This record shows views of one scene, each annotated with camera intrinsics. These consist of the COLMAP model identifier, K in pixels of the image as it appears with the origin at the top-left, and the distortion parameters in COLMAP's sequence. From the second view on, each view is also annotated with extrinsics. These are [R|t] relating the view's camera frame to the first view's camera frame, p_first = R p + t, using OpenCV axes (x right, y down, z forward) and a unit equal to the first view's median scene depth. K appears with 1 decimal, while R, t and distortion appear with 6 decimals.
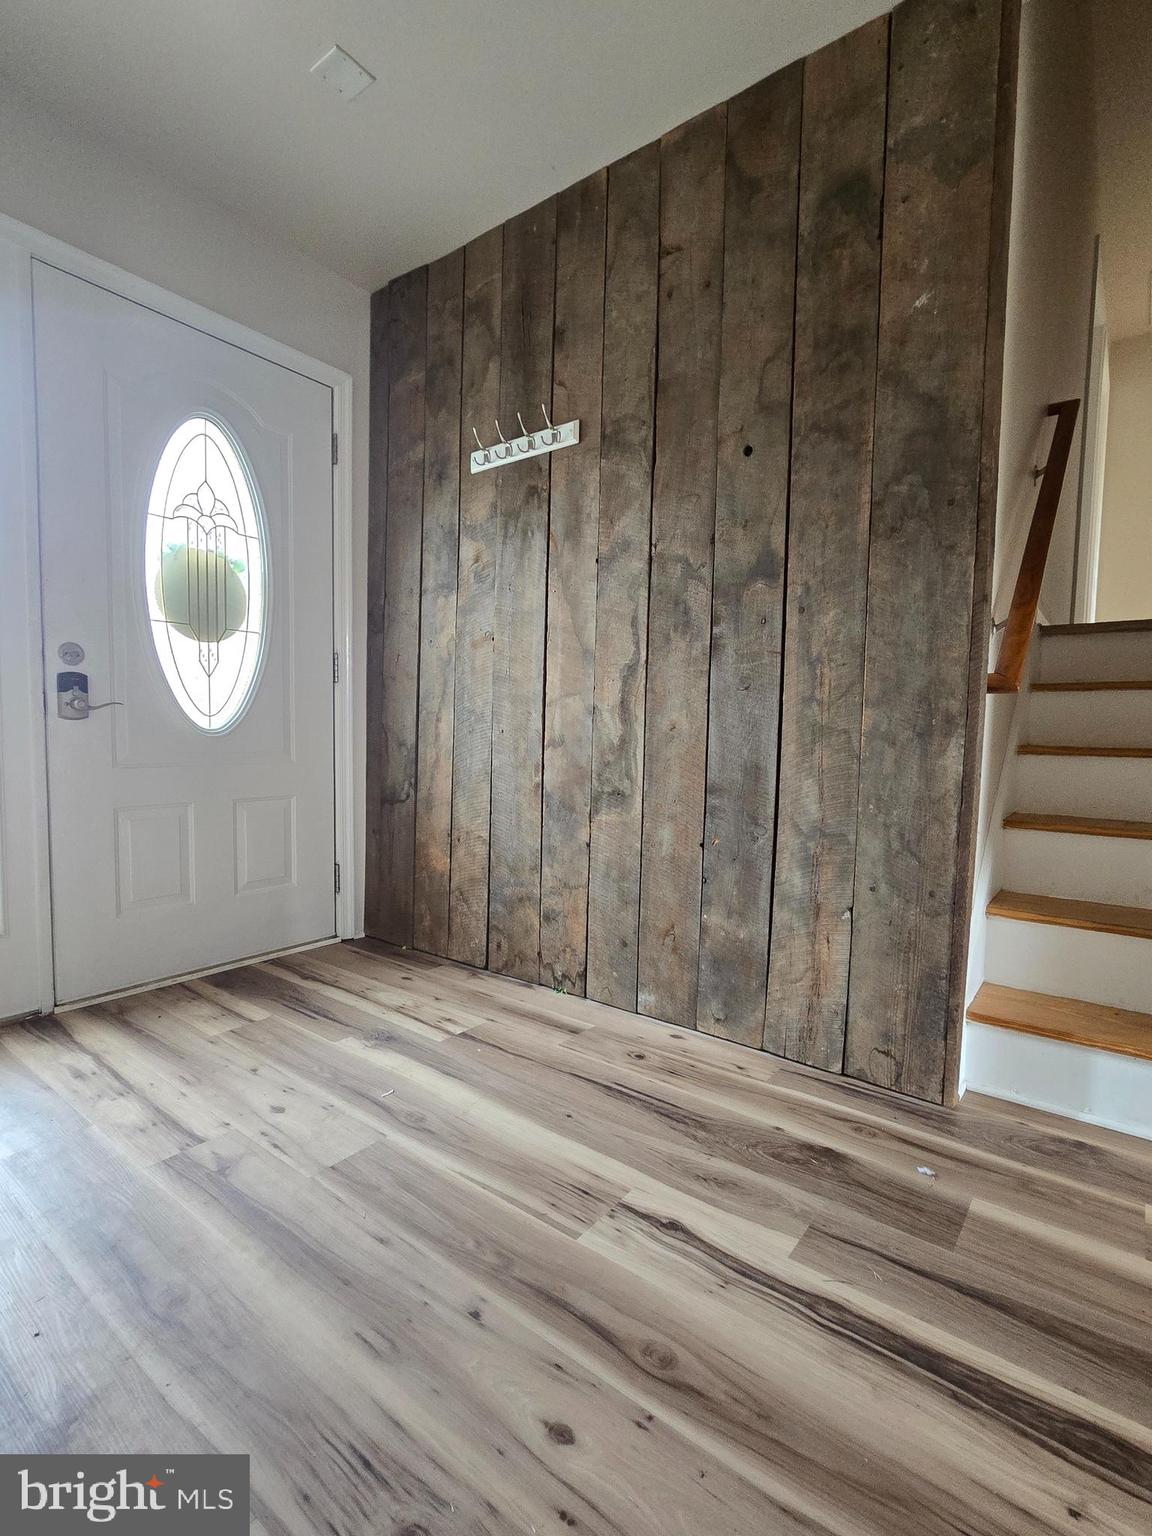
lens RADIAL K [[731.9, 0, 581.9], [0, 731.9, 779.0], [0, 0, 1]] dist [-0.004181, 0.003472]
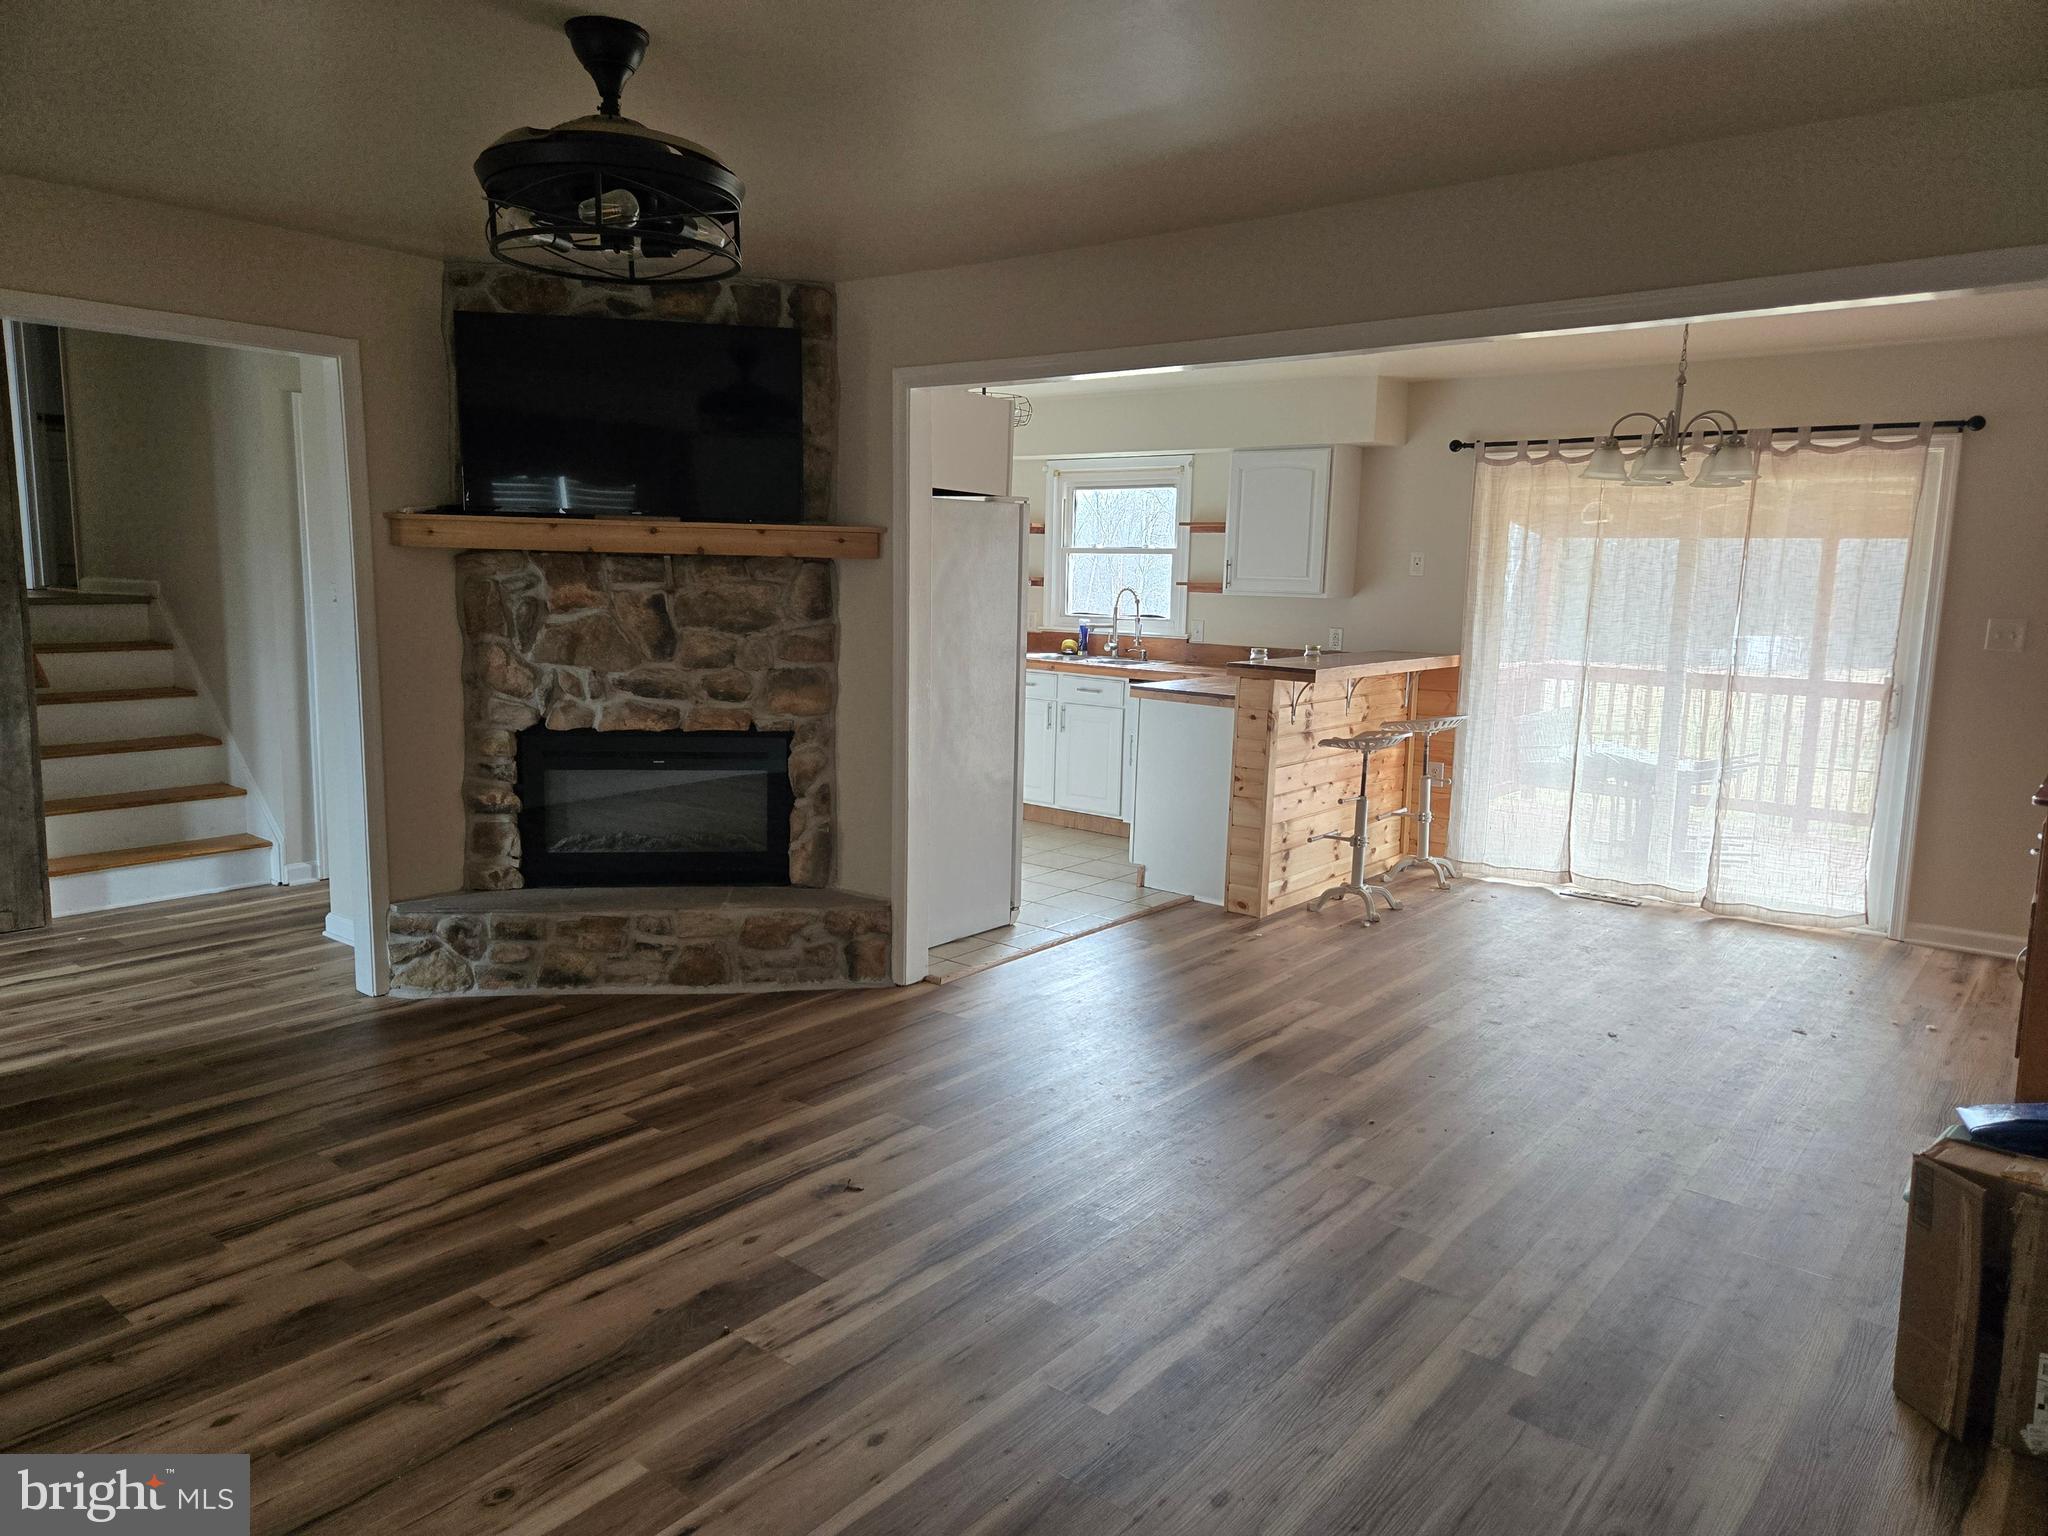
lens RADIAL K [[1365.7, 0, 1014.1], [0, 1365.7, 755.2], [0, 0, 1]] dist [0.079346, -0.058034]
pose [[0.022457, -0.155428, 0.987592, -2.074365], [0.045920, 0.986959, 0.154284, -0.281070], [-0.998693, 0.041886, 0.029301, -1.095809]]
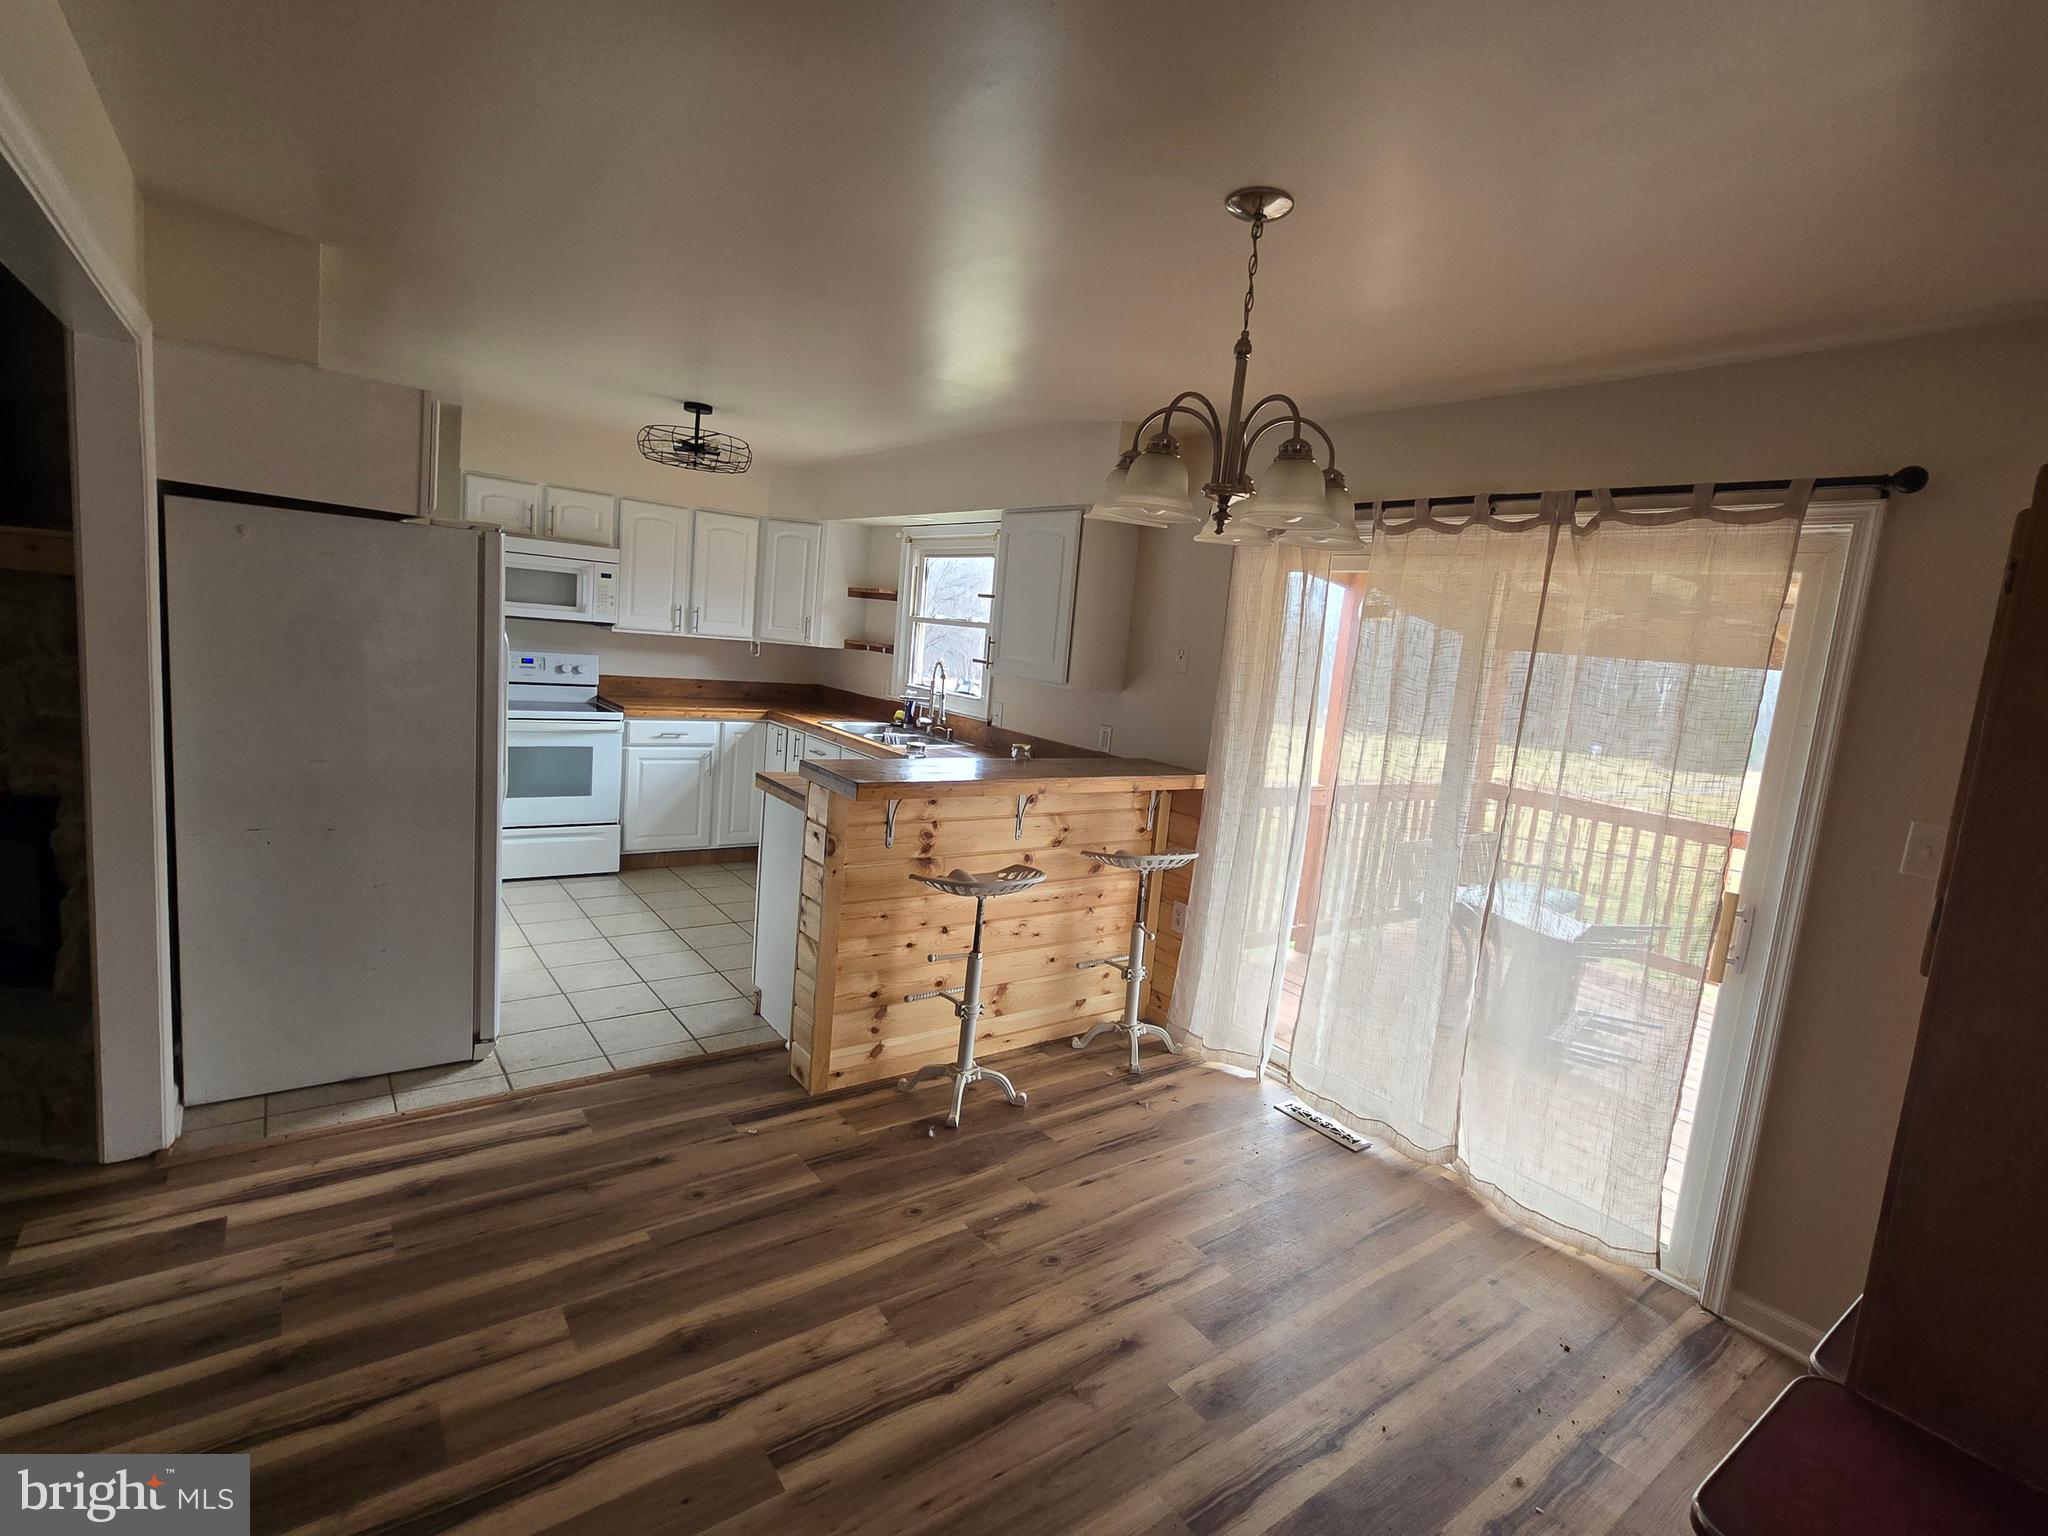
lens RADIAL K [[975.9, 0, 1034.7], [0, 975.9, 755.1], [0, 0, 1]] dist [-0.004181, 0.003472]
pose [[0.262637, -0.116742, 0.957806, -0.627559], [-0.024771, 0.991511, 0.127642, -0.227403], [-0.964577, -0.057250, 0.257515, -2.225114]]
